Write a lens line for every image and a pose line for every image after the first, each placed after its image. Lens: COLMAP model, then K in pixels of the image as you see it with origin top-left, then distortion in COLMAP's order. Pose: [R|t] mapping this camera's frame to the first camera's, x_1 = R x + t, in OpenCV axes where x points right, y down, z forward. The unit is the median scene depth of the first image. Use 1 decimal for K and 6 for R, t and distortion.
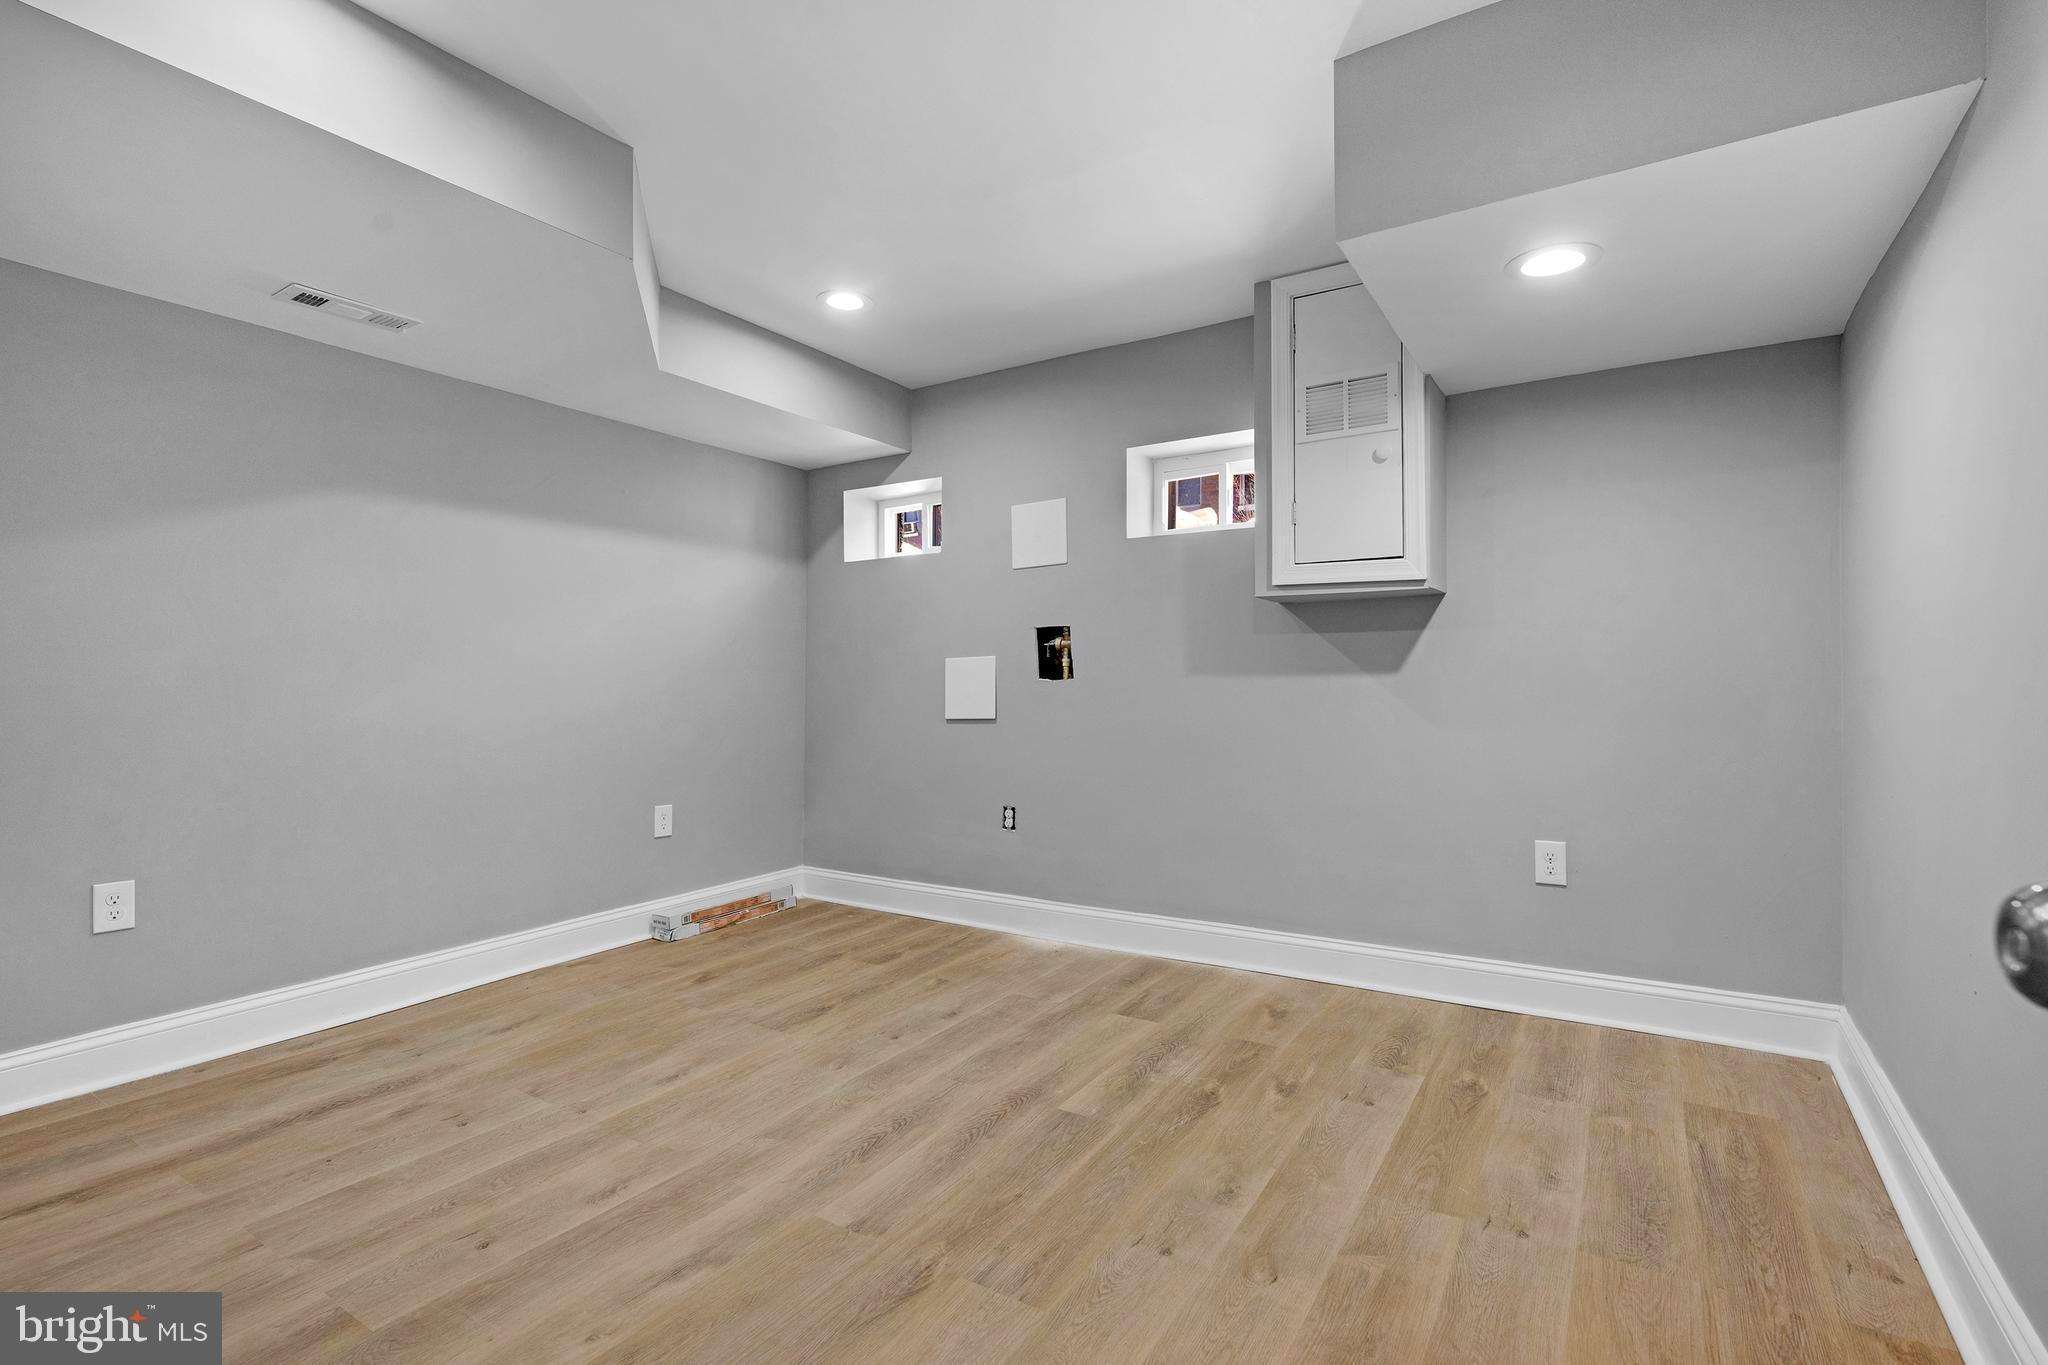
lens RADIAL K [[901.9, 0, 1026.8], [0, 901.9, 682.7], [0, 0, 1]] dist [-0.003898, 0.001025]
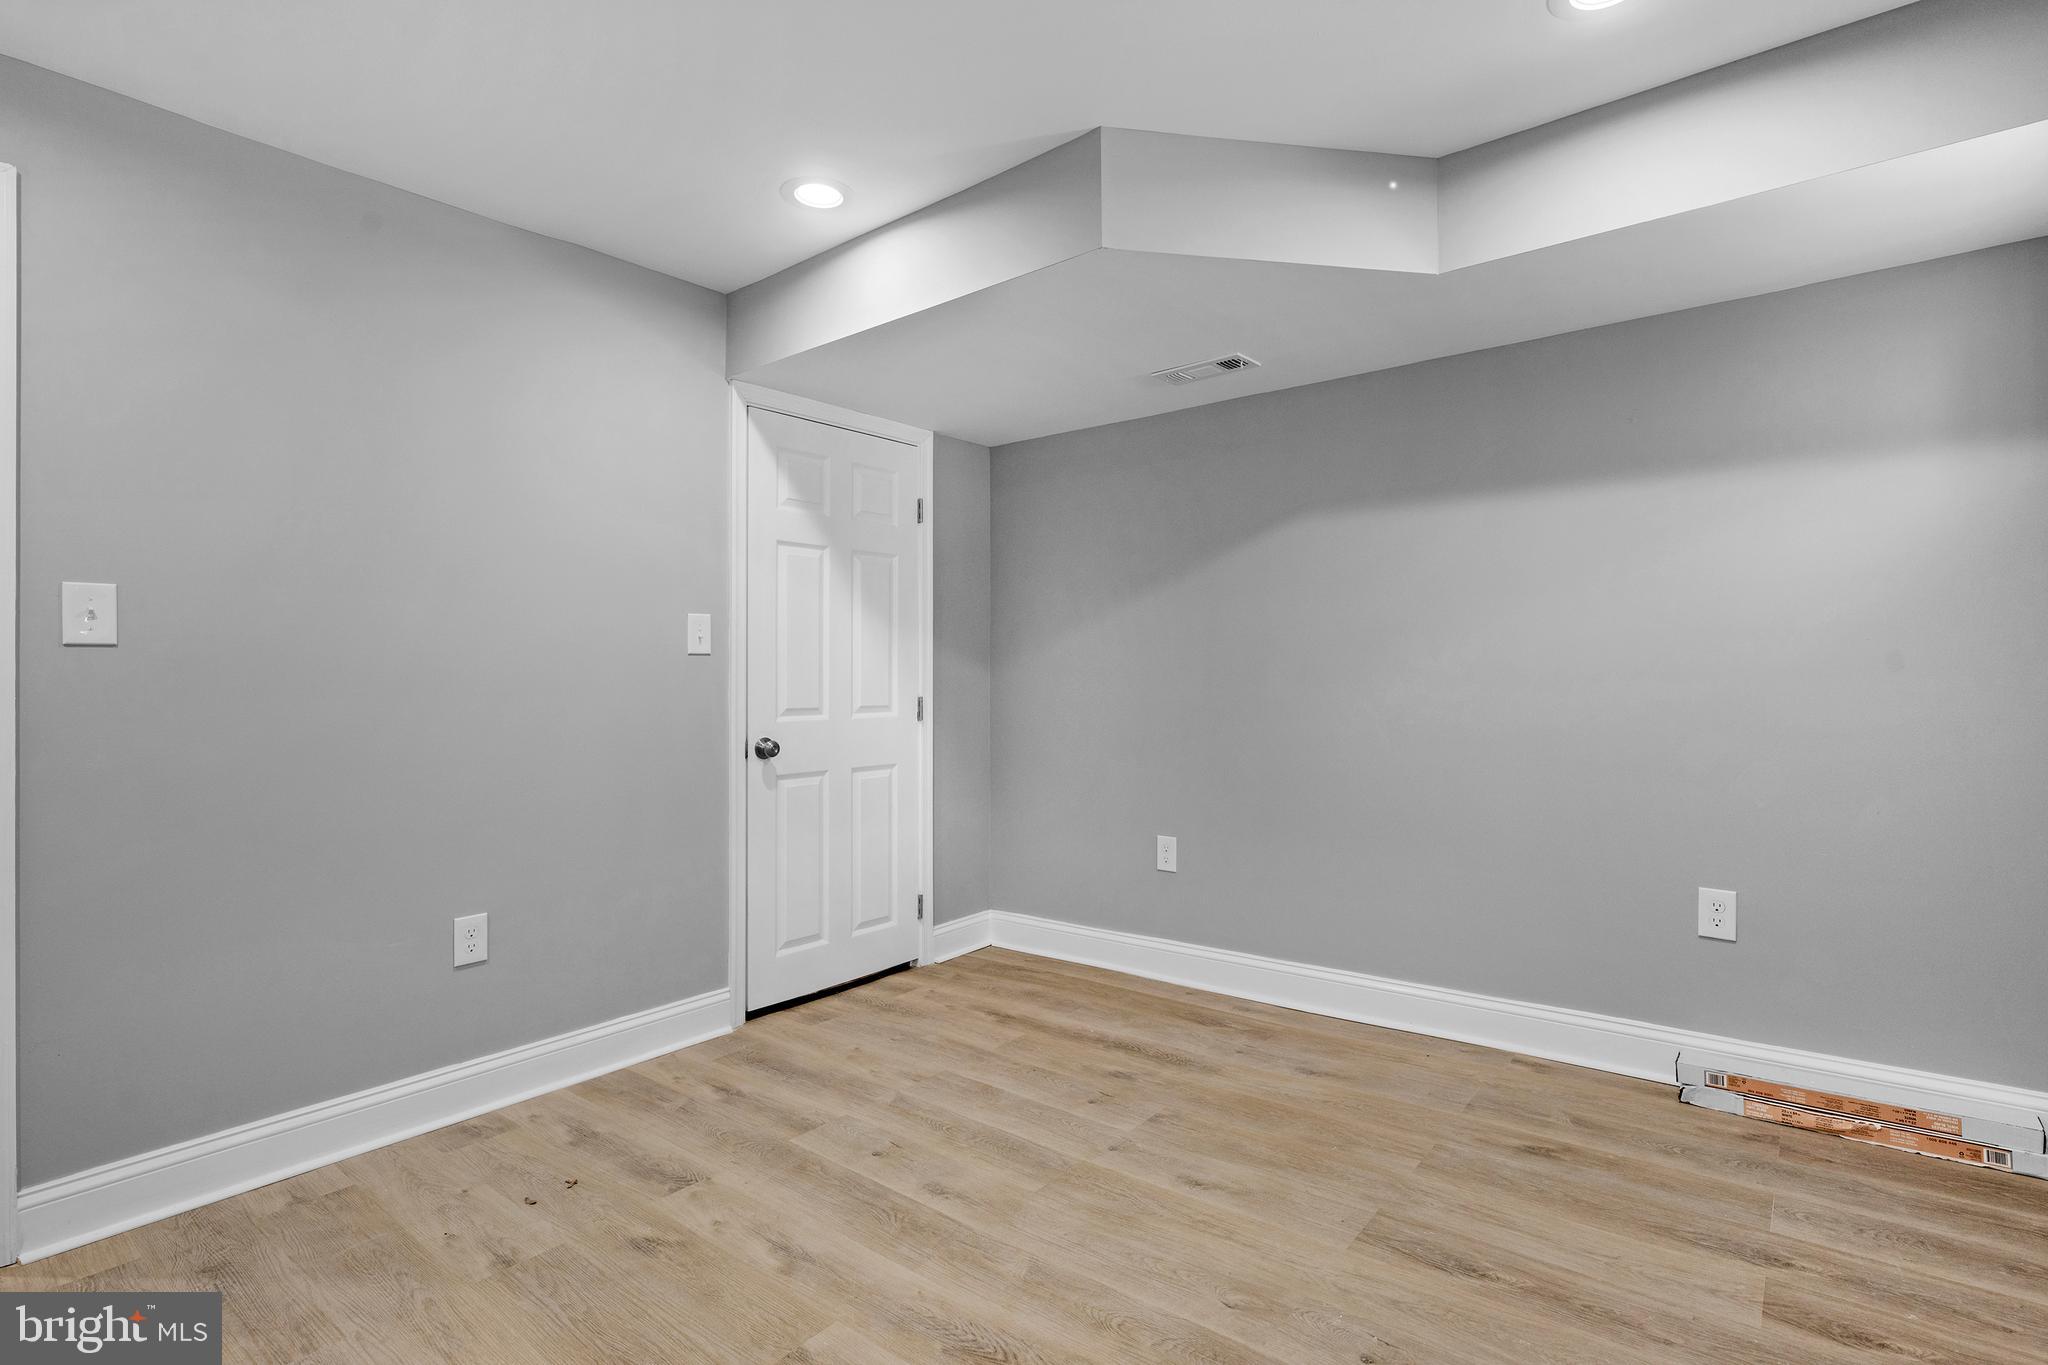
lens RADIAL K [[956.7, 0, 1025.8], [0, 956.7, 680.1], [0, 0, 1]] dist [-0.002294, 0.000043]
pose [[-0.083944, 0.004093, -0.996462, 0.491037], [0.008724, 0.999956, 0.003372, -0.029034], [0.996432, -0.008410, -0.083976, 0.913450]]
